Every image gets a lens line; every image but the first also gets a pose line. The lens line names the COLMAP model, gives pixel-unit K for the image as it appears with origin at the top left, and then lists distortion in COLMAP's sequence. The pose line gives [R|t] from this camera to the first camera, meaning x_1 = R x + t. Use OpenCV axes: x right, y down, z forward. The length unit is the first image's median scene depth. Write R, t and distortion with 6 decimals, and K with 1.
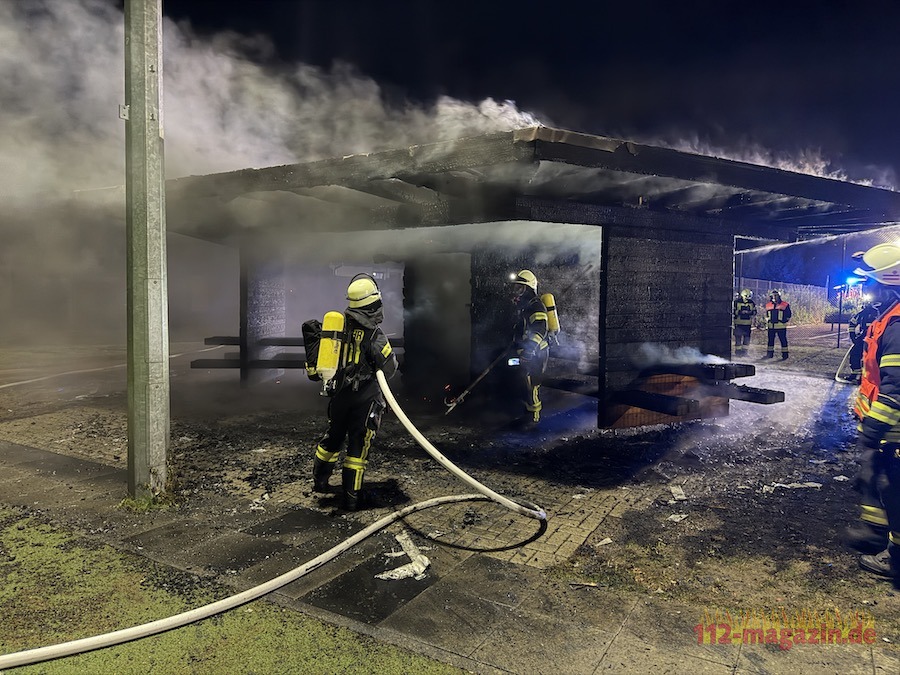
lens RADIAL K [[630.6, 0, 450.0], [0, 630.6, 337.5], [0, 0, 1]] dist [0.030629, -0.030314]
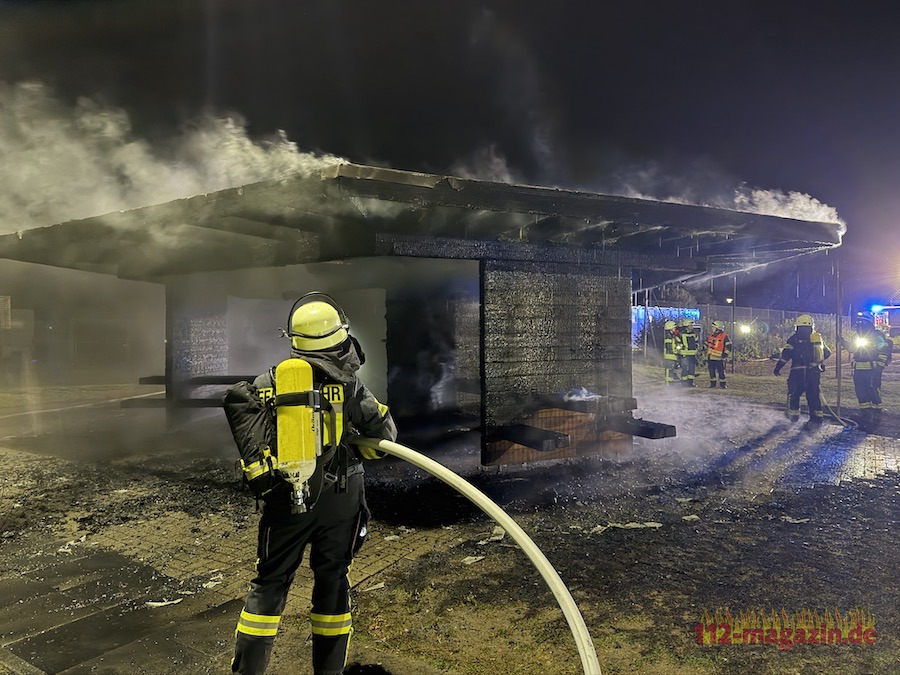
lens RADIAL K [[625.4, 0, 450.0], [0, 625.4, 337.5], [0, 0, 1]] dist [0.116025, -0.161755]
pose [[0.998546, -0.016841, -0.051205, 0.353651], [0.013958, 0.998325, -0.056149, 0.001099], [0.052064, 0.055352, 0.997109, 0.021493]]
